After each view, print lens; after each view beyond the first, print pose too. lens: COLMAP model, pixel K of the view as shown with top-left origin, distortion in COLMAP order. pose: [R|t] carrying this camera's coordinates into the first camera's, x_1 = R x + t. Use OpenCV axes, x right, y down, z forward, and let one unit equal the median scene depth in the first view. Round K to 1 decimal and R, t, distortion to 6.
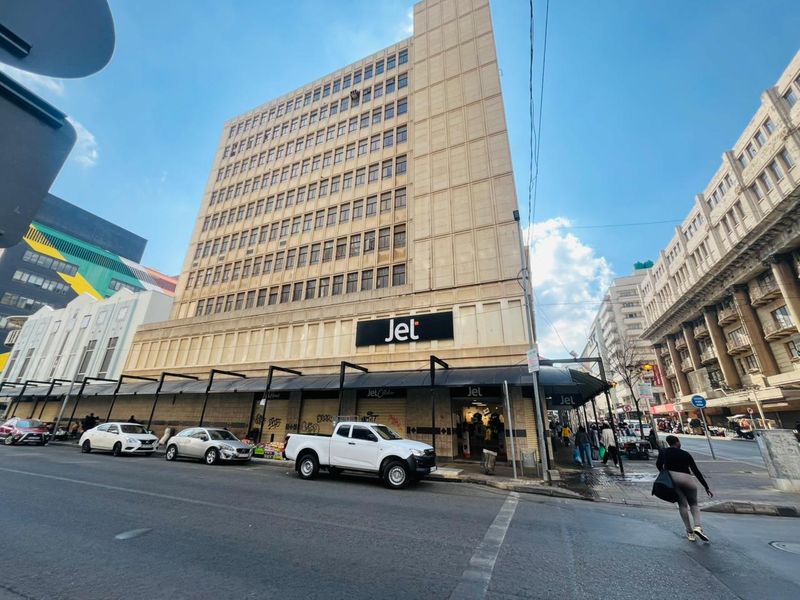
lens RADIAL K [[322.1, 0, 398.5], [0, 322.1, 298.6], [0, 0, 1]] dist [-0.003444, 0.000671]
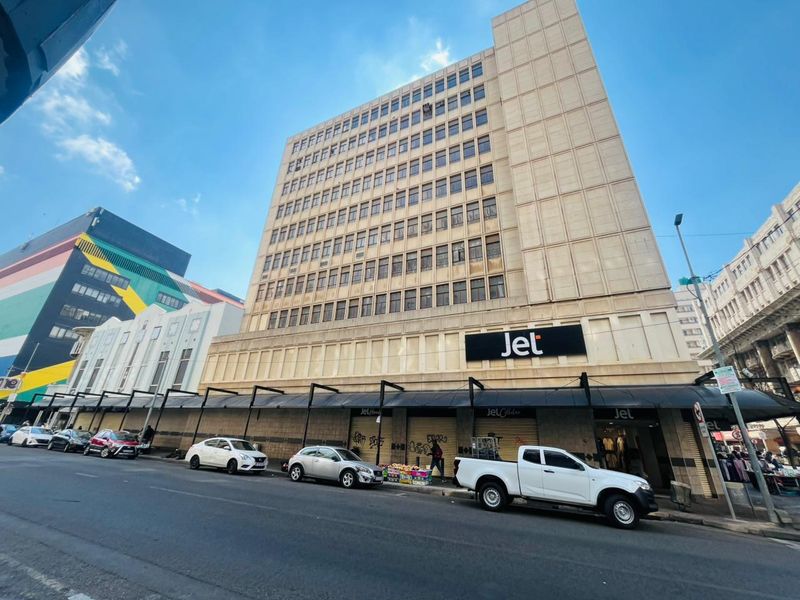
lens RADIAL K [[322.1, 0, 398.4], [0, 322.1, 298.6], [0, 0, 1]] dist [-0.003444, 0.000671]
pose [[0.998829, 0.005122, -0.048103, -0.242034], [-0.007483, 0.998769, -0.049030, 0.011094], [0.047793, 0.049332, 0.997638, 0.036936]]
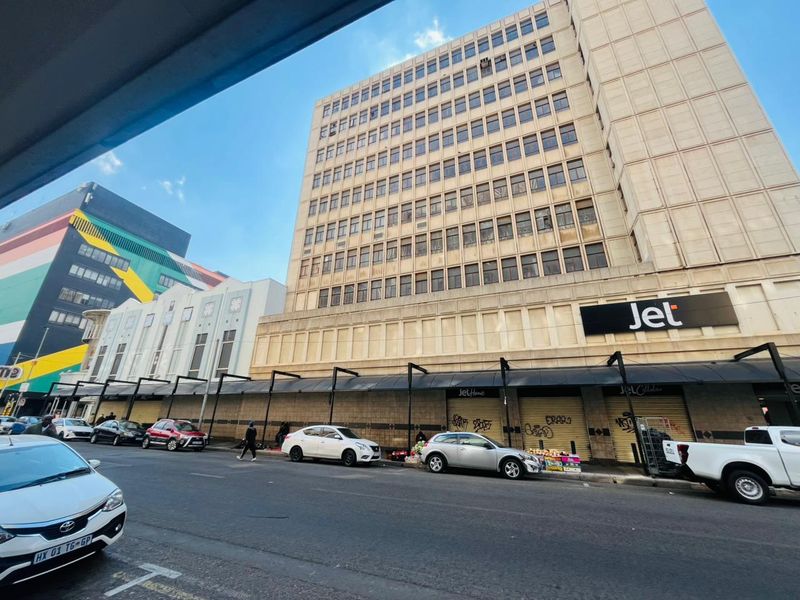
lens RADIAL K [[322.1, 0, 398.1], [0, 322.1, 298.8], [0, 0, 1]] dist [-0.003444, 0.000671]
pose [[0.999941, -0.003501, -0.010295, -0.522789], [0.003520, 0.999992, 0.001850, 0.040955], [0.010289, -0.001886, 0.999945, 0.122681]]
